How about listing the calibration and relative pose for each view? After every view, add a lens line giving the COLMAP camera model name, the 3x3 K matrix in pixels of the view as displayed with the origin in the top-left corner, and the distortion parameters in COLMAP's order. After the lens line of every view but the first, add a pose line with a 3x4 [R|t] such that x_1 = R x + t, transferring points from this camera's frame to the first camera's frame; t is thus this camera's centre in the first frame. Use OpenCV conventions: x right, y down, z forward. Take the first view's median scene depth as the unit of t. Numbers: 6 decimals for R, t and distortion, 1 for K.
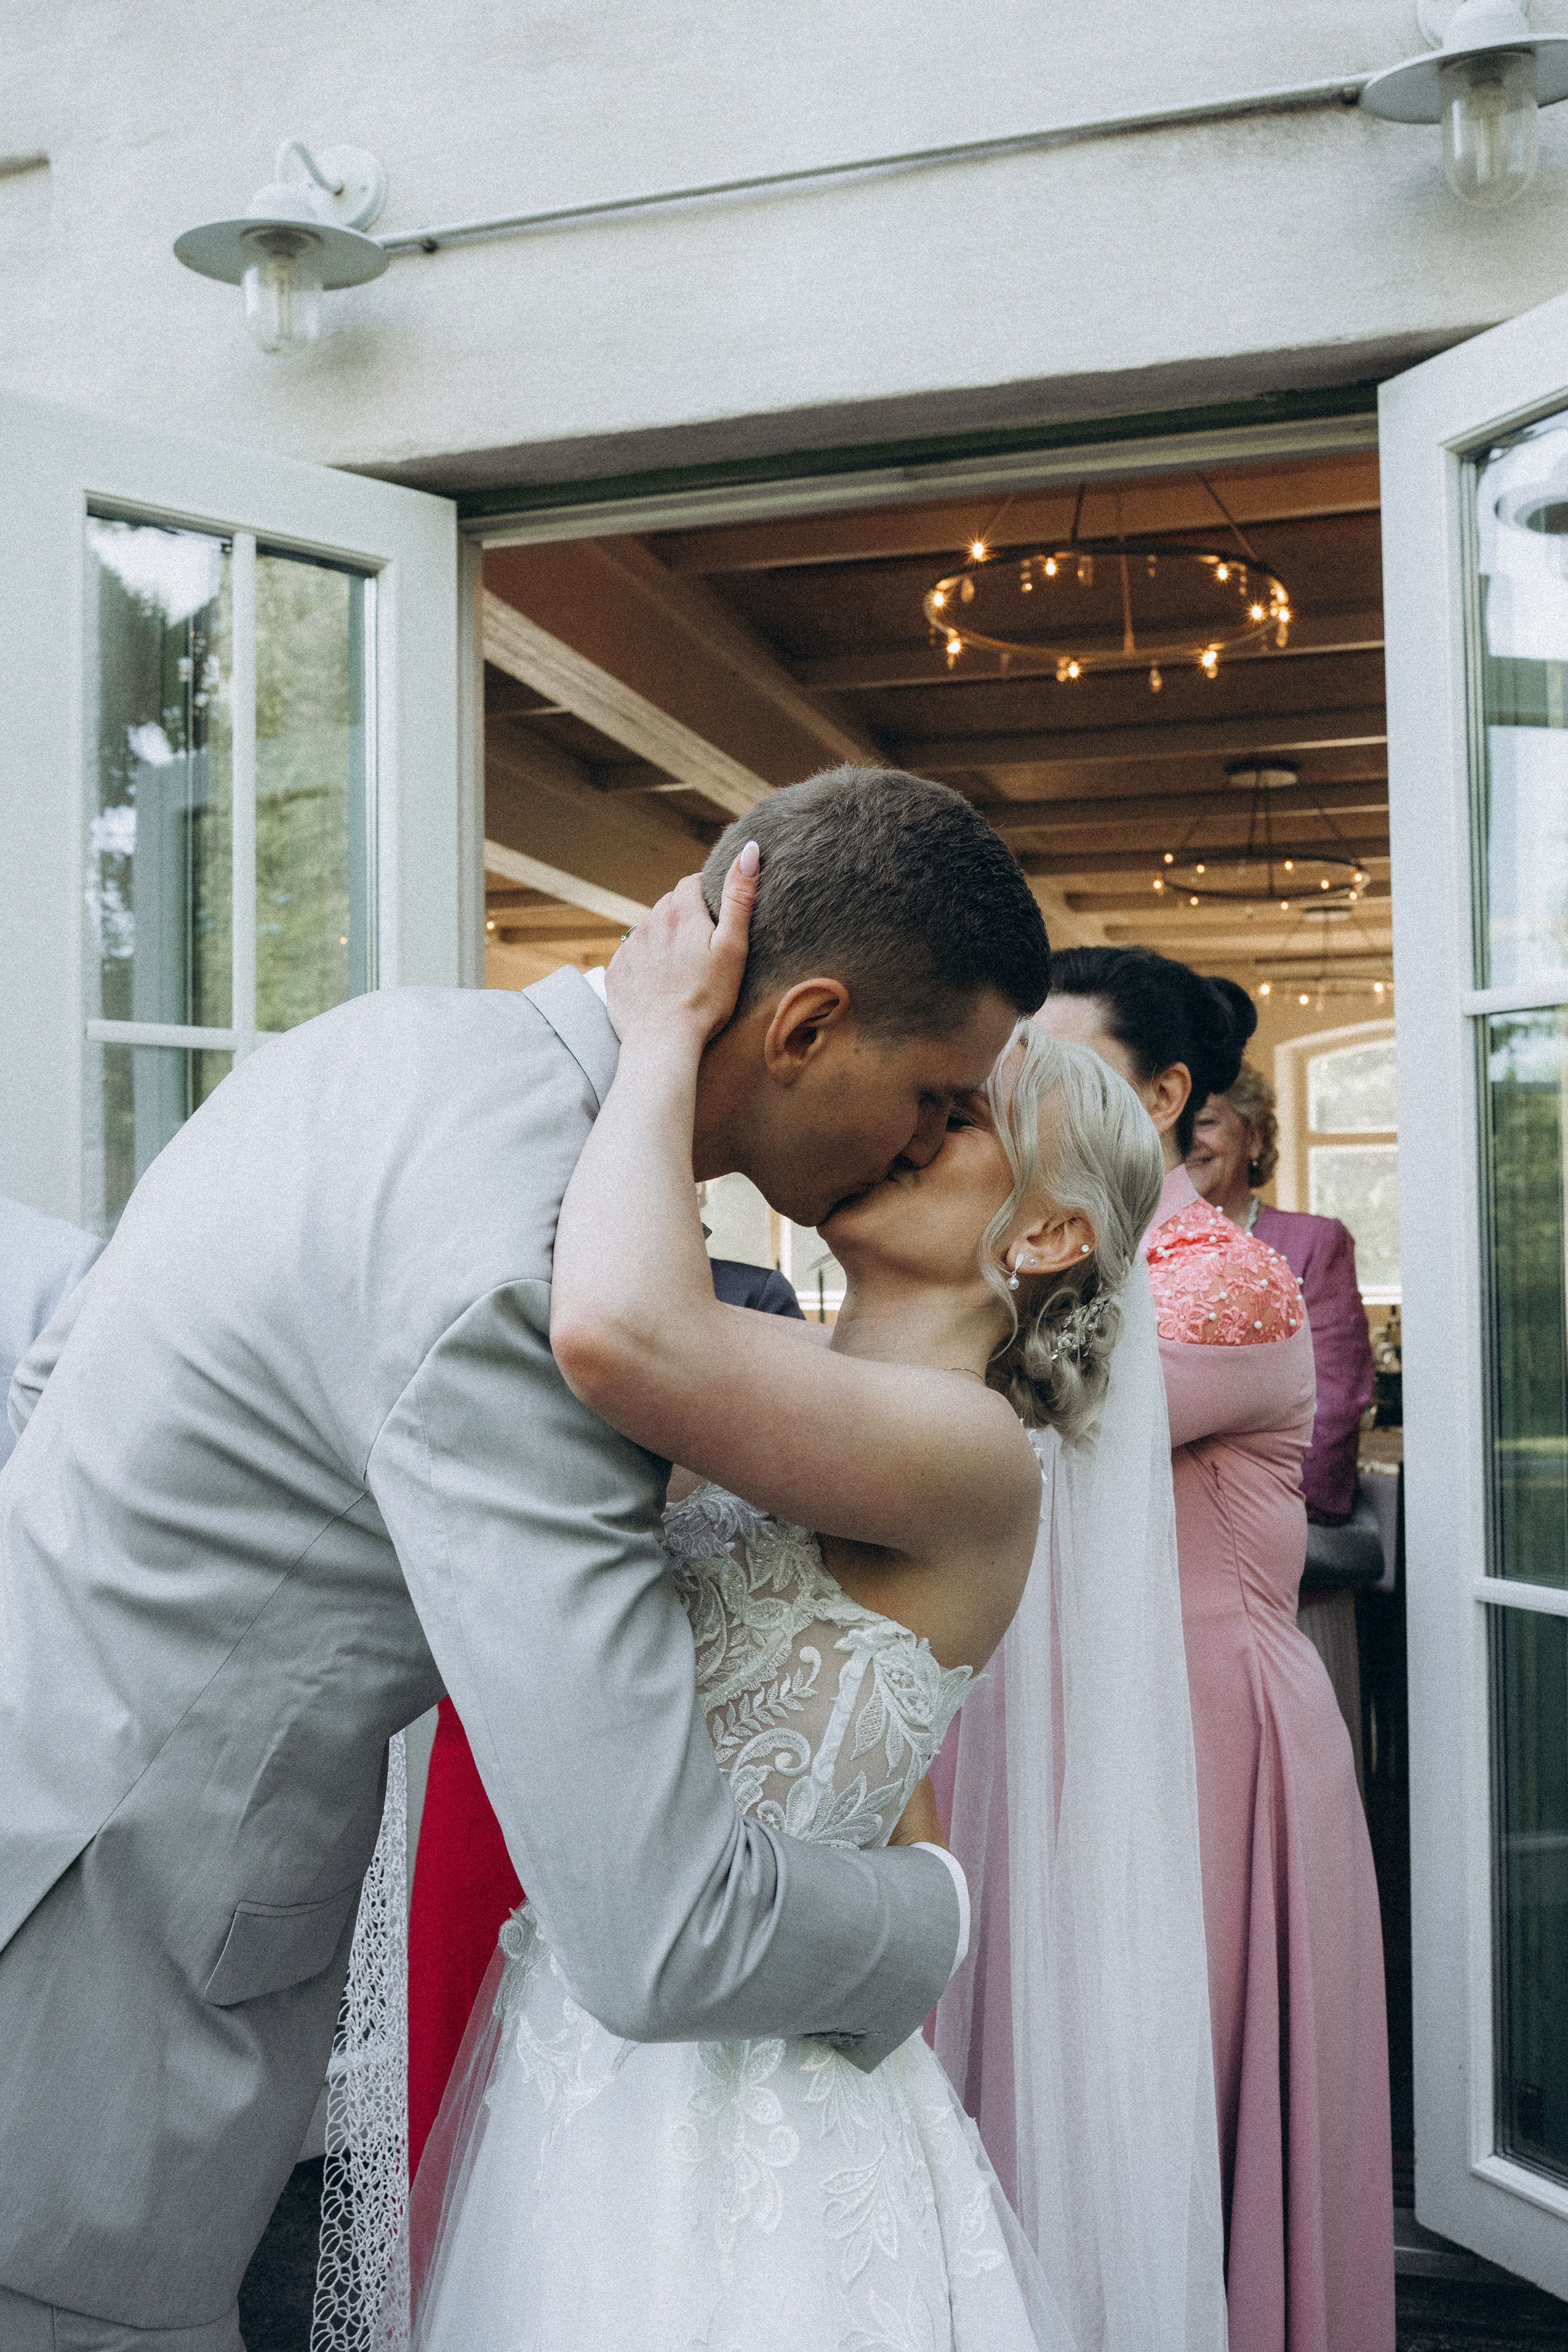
lens RADIAL K [[2341.3, 0, 784.0], [0, 2341.3, 1176.0], [0, 0, 1]] dist [-0.056184, 0.013807]
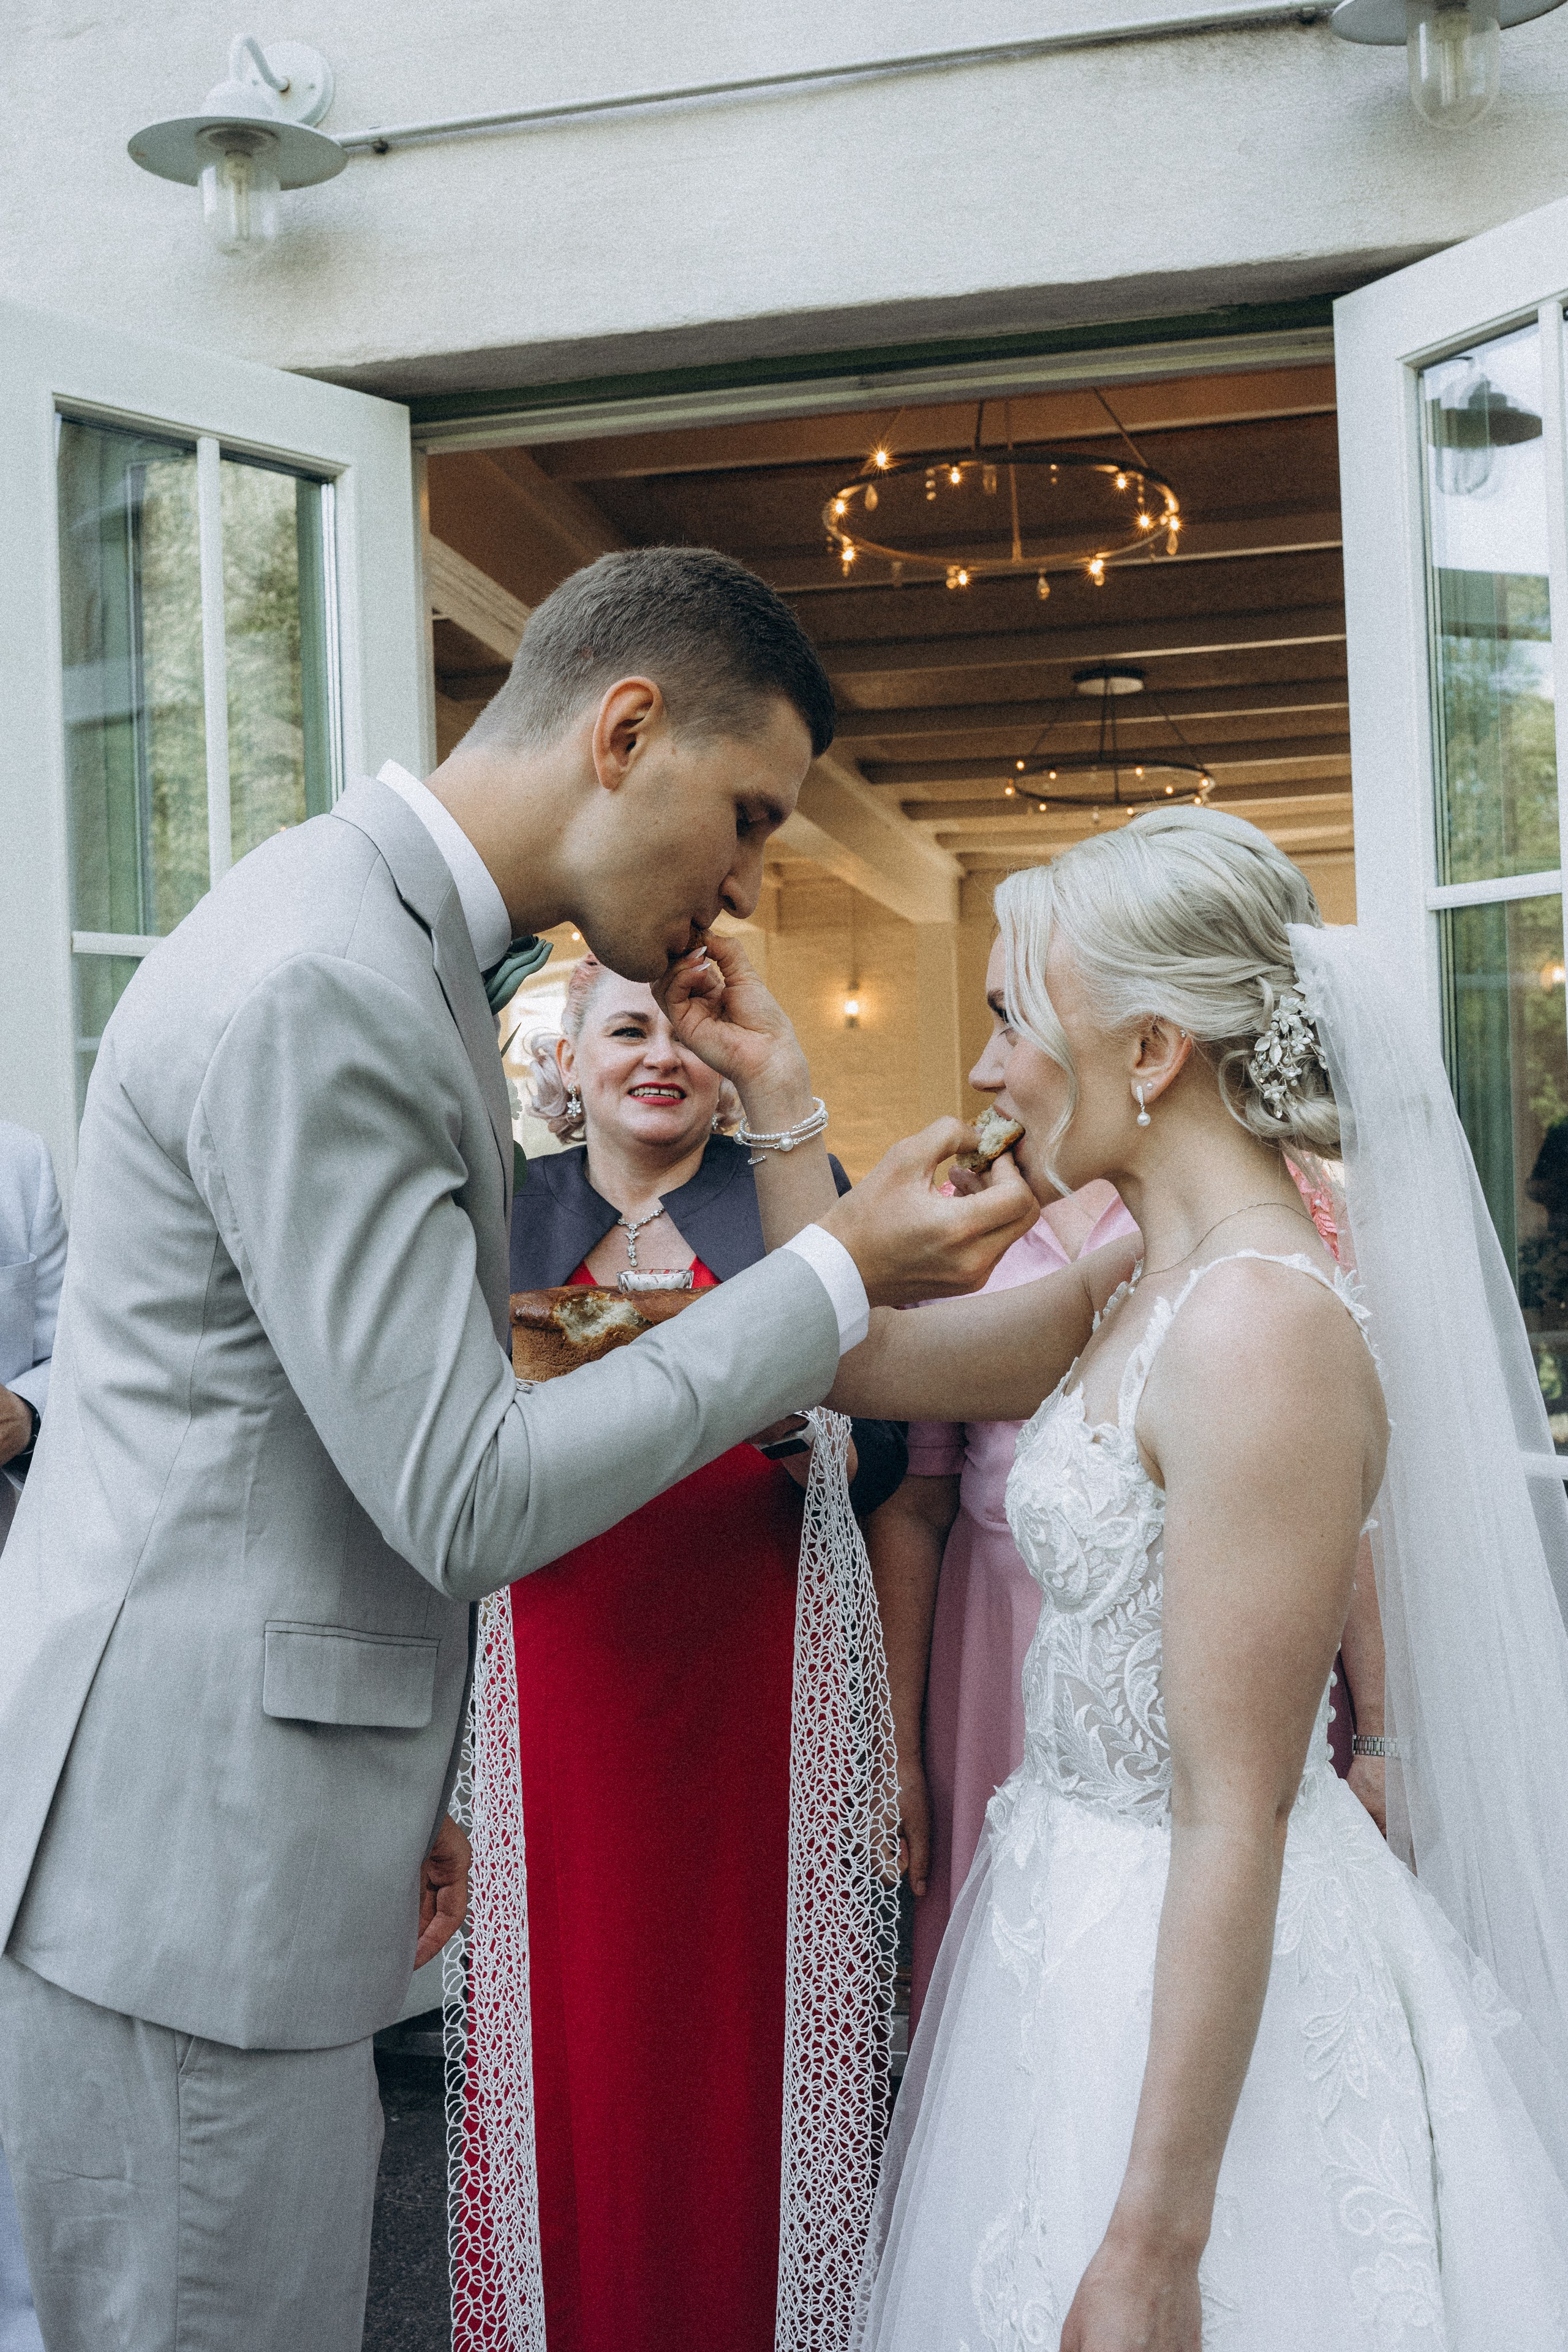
lens RADIAL K [[2337.5, 0, 773.4], [0, 2337.5, 1194.7], [0, 0, 1]] dist [-0.062680, 0.023011]
pose [[0.995372, -0.023730, 0.093122, -0.084903], [0.019539, 0.998766, 0.045661, 0.005039], [-0.094091, -0.043630, 0.994607, -0.016976]]
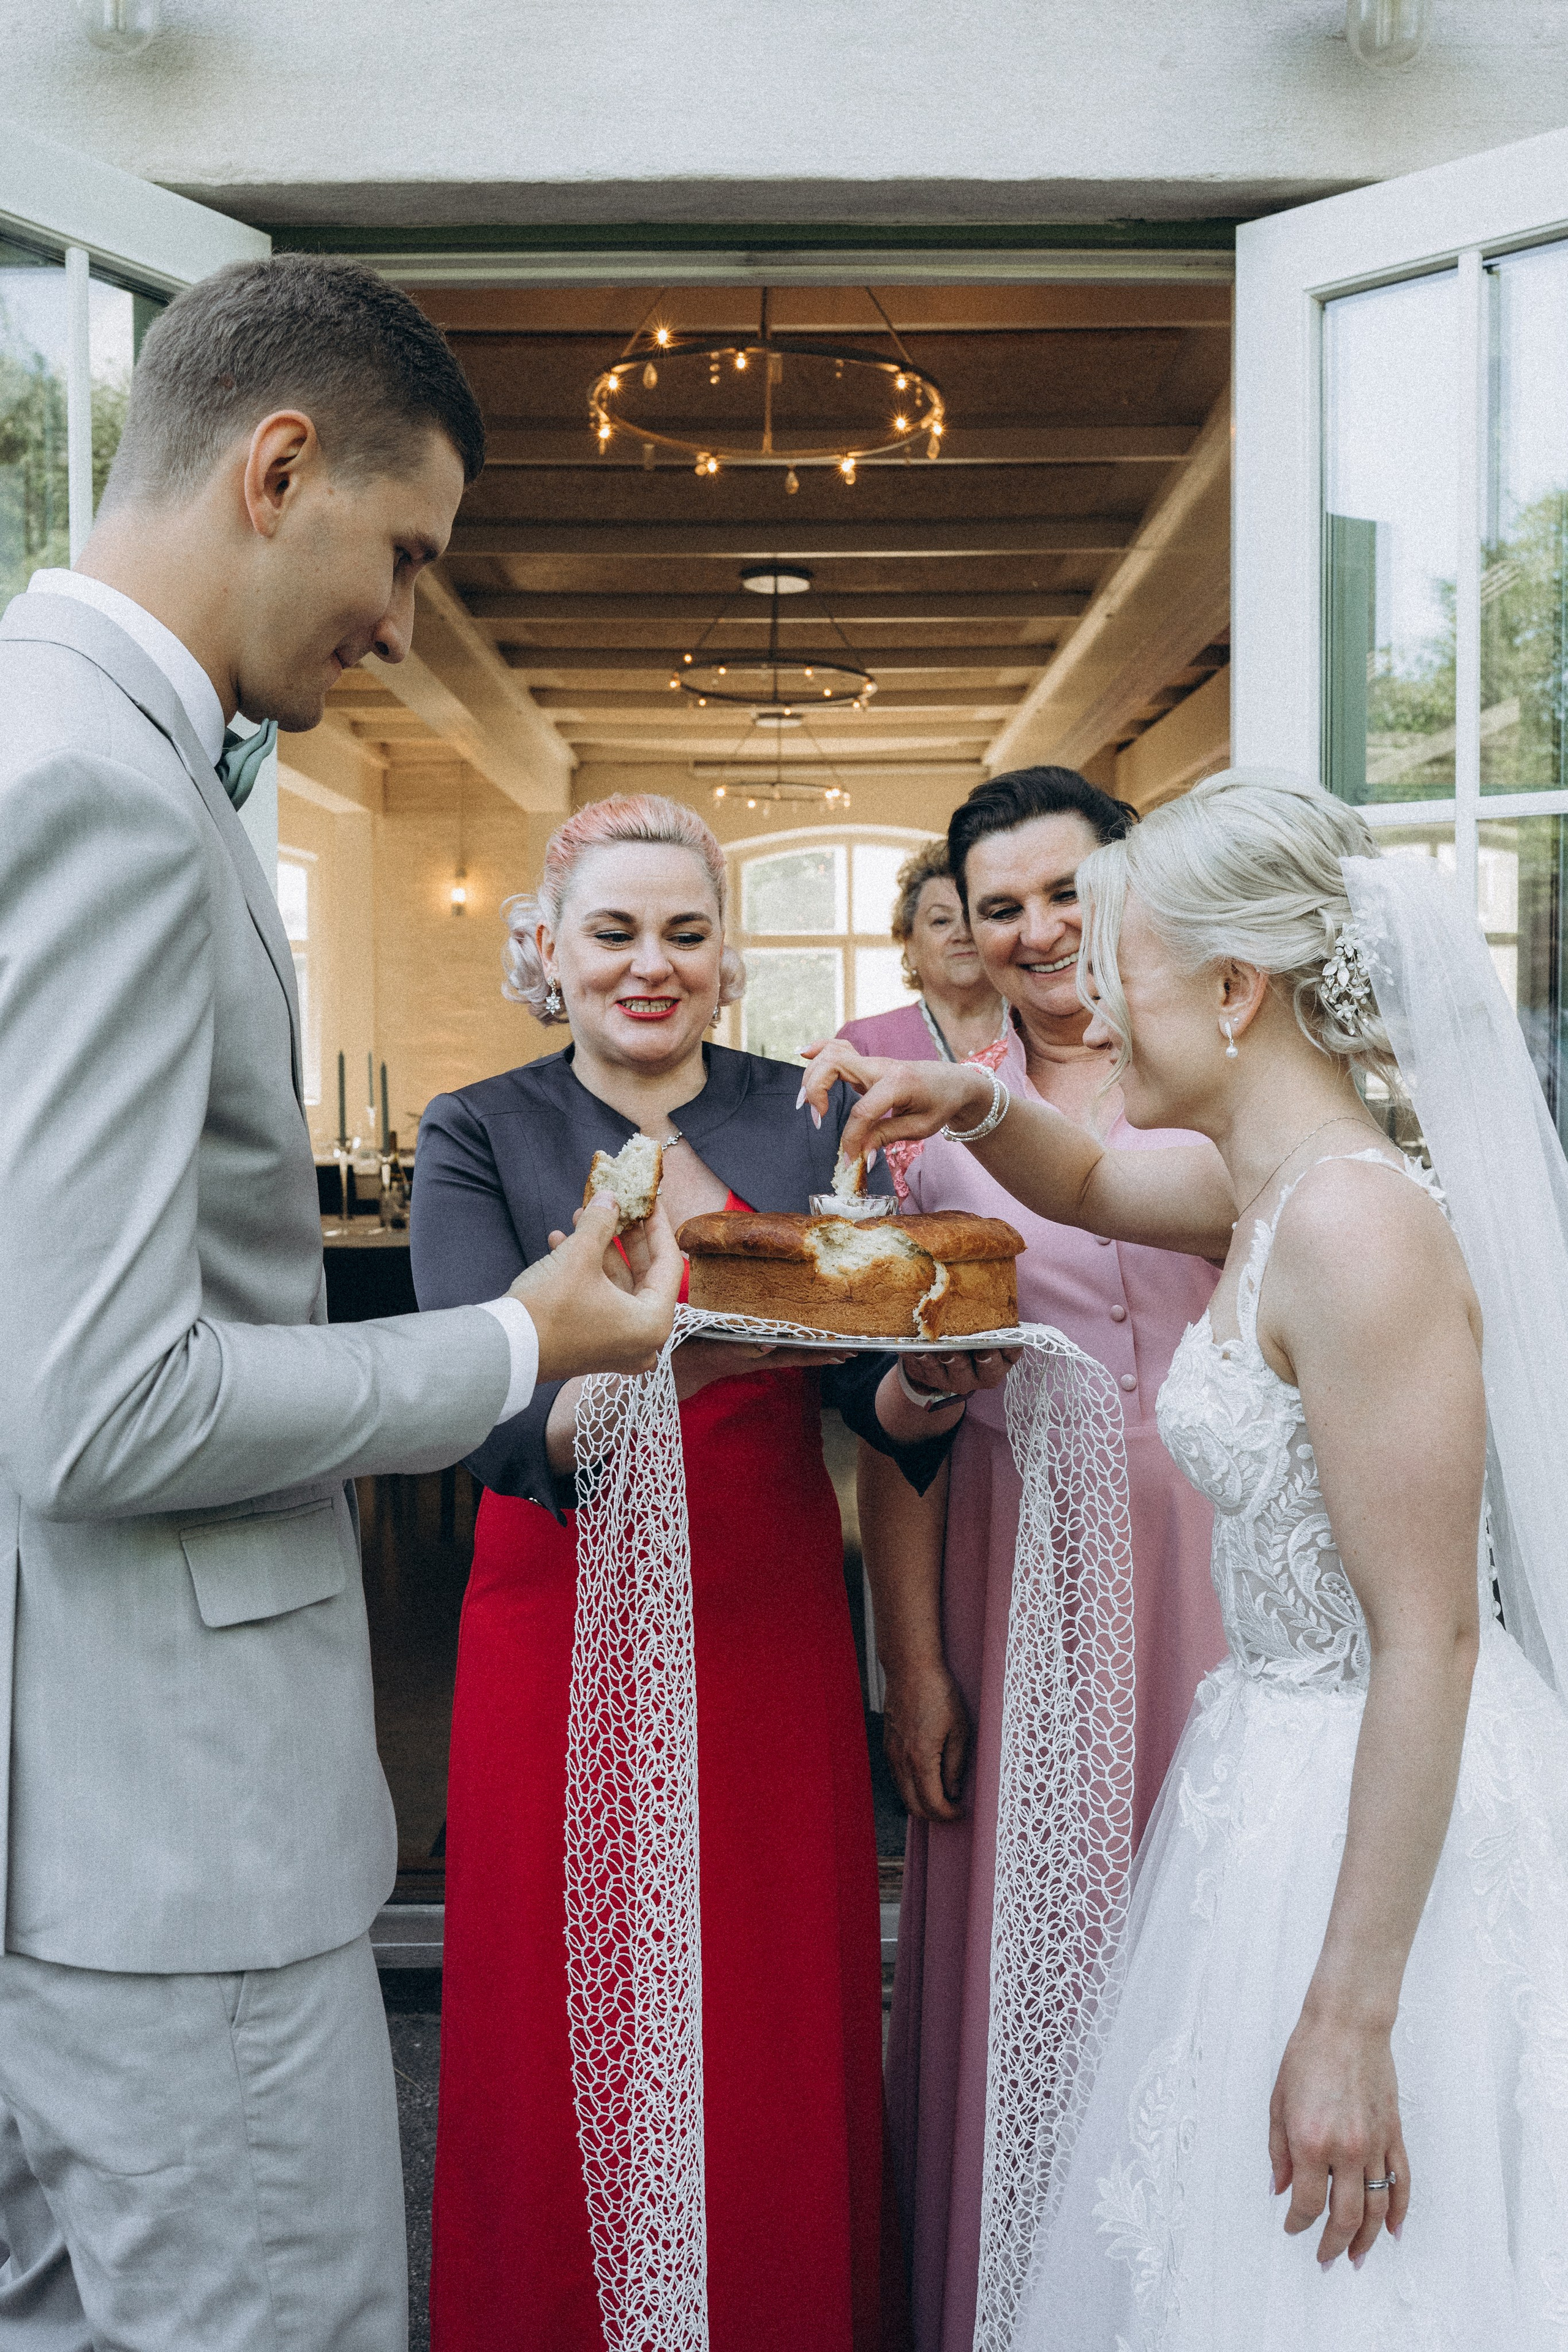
lens RADIAL K [[2337.5, 0, 773.4], [0, 2337.5, 1194.7], [0, 0, 1]] dist [-0.062680, 0.023011]
pose [[0.950226, -0.012762, 0.311299, -0.240050], [-0.016493, 0.995699, 0.091164, 0.005553], [-0.311124, -0.091761, 0.945929, 0.025579]]
